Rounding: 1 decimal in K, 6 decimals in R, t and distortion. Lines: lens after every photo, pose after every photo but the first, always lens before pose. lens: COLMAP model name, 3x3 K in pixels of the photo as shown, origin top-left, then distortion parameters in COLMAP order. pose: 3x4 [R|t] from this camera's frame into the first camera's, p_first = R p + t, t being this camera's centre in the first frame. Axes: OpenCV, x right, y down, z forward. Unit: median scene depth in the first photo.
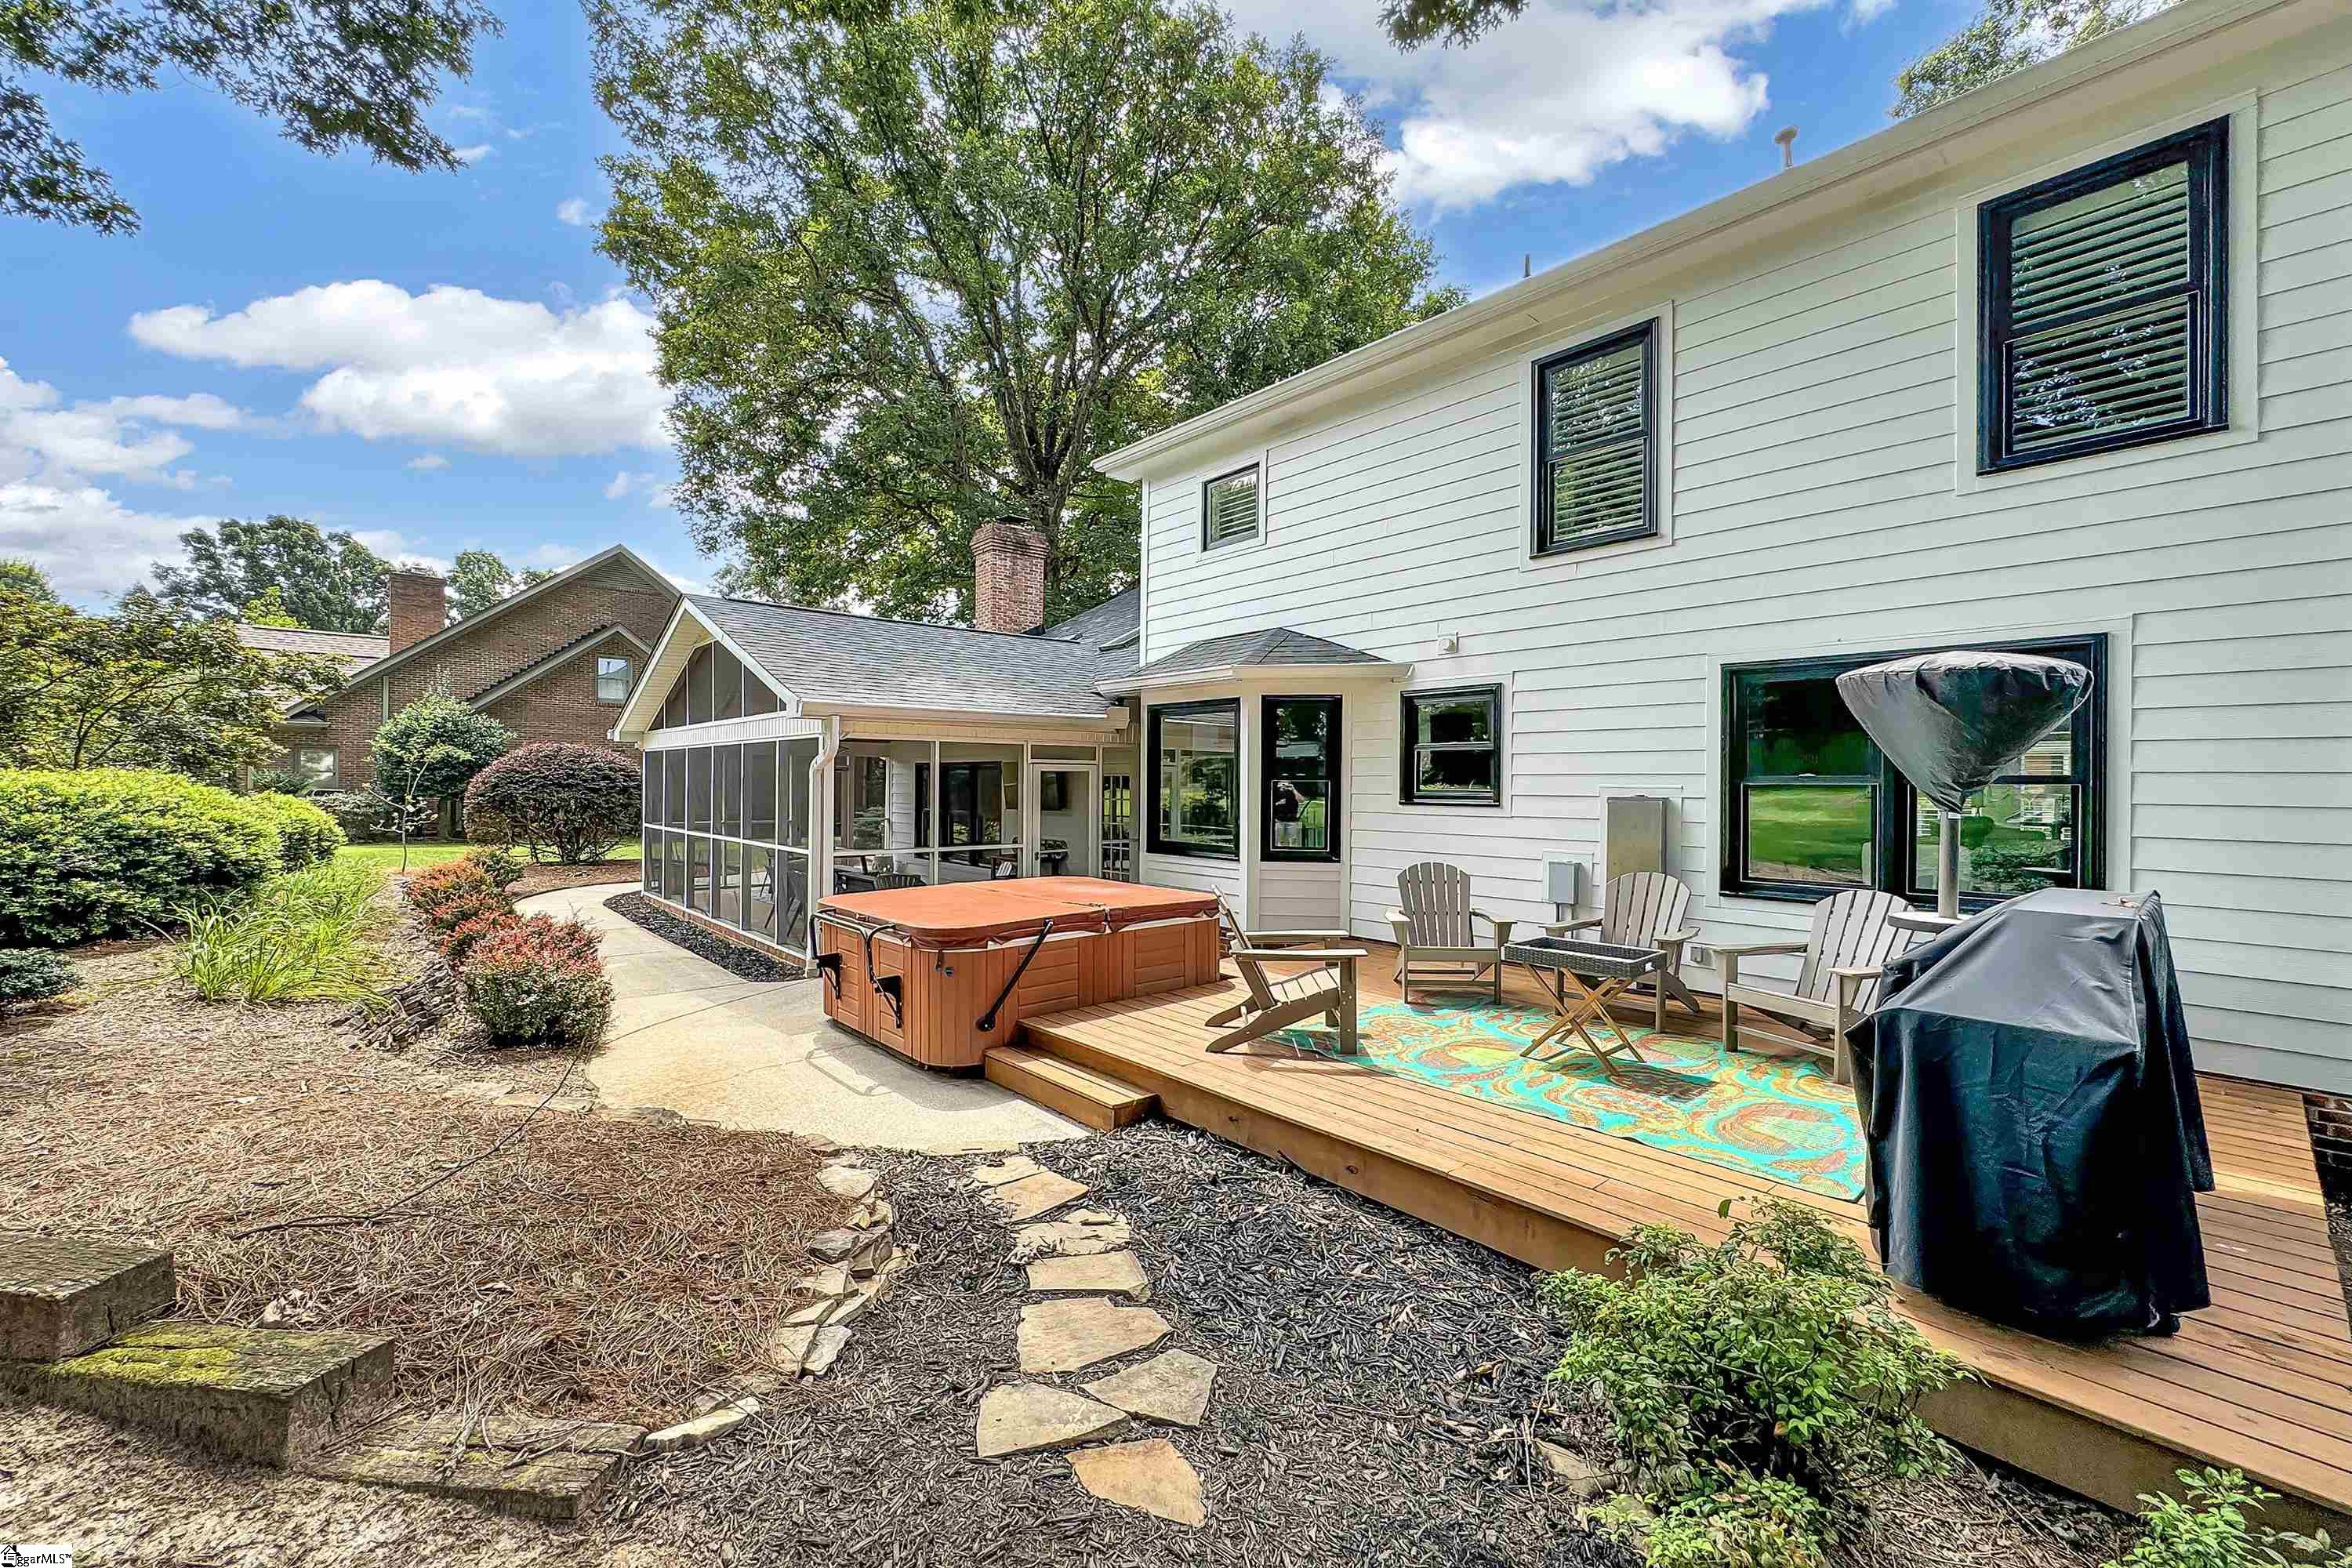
lens RADIAL K [[937.1, 0, 1162.1], [0, 937.1, 781.4], [0, 0, 1]] dist [0.003184, 0.000432]
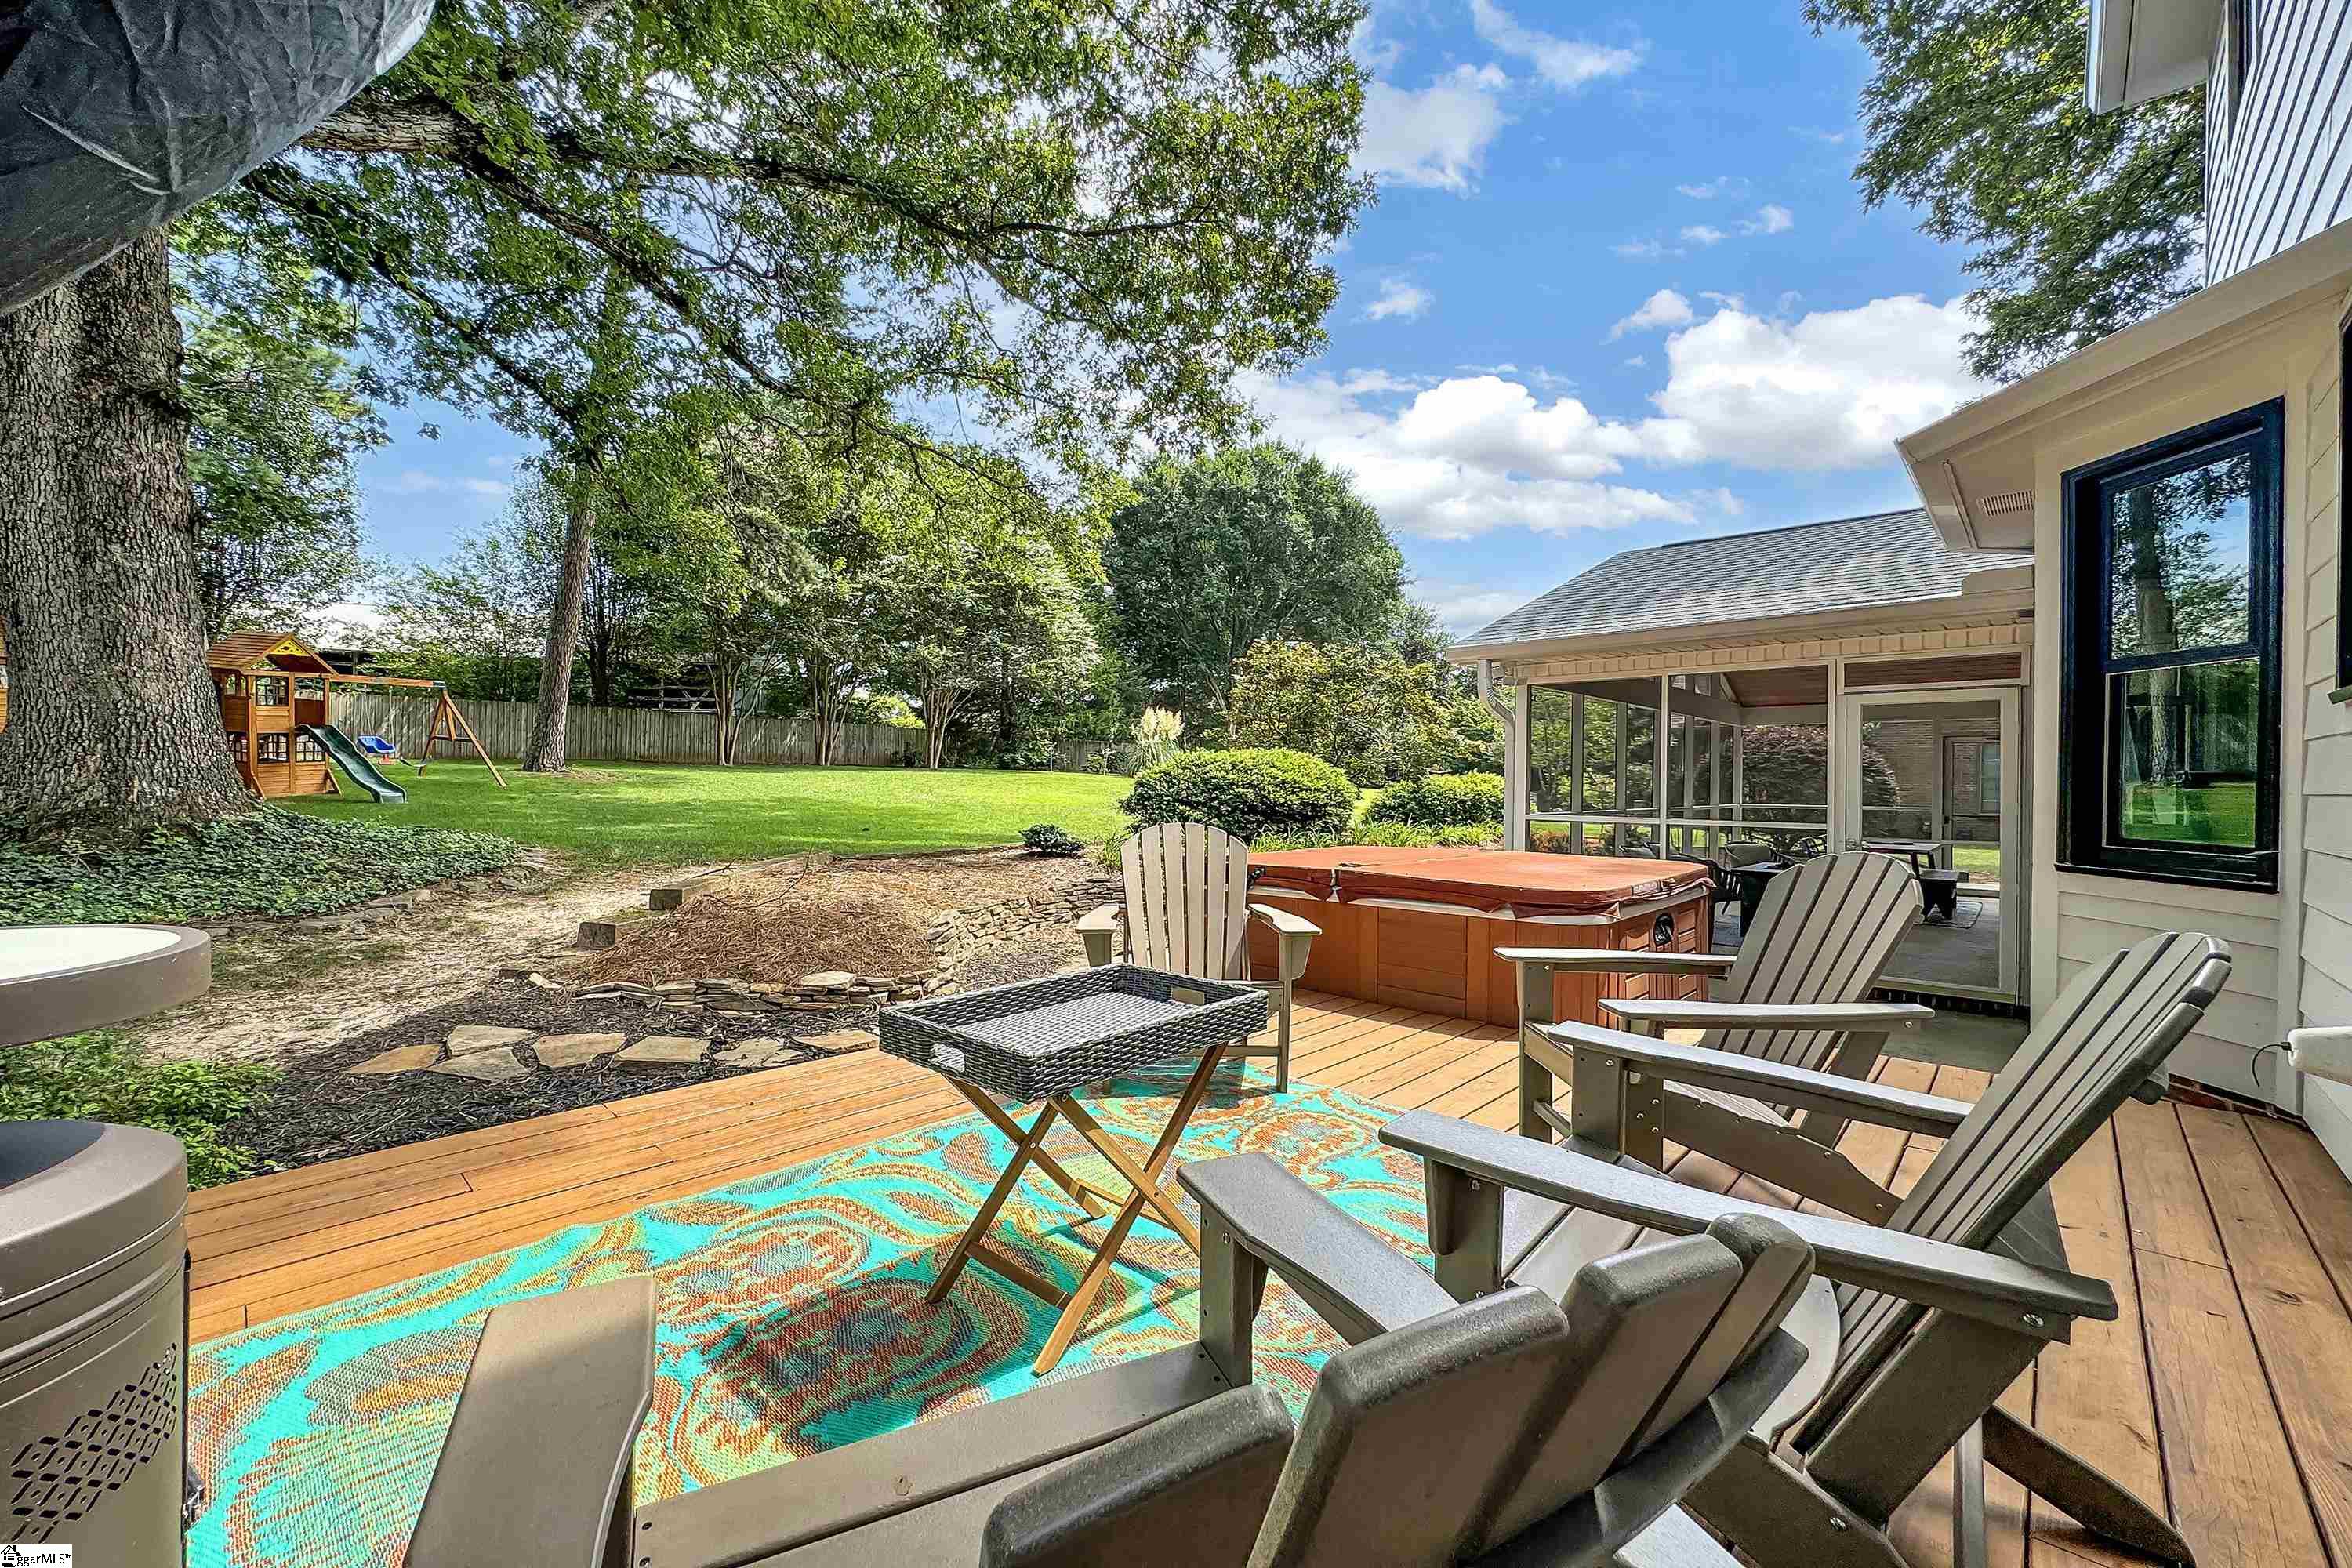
lens RADIAL K [[937.1, 0, 1170.7], [0, 937.1, 783.2], [0, 0, 1]] dist [0.003184, 0.000432]
pose [[0.095585, -0.003386, -0.995416, 0.926152], [-0.008123, 0.999958, -0.004182, 0.097034], [0.995388, 0.008486, 0.095553, 1.099950]]
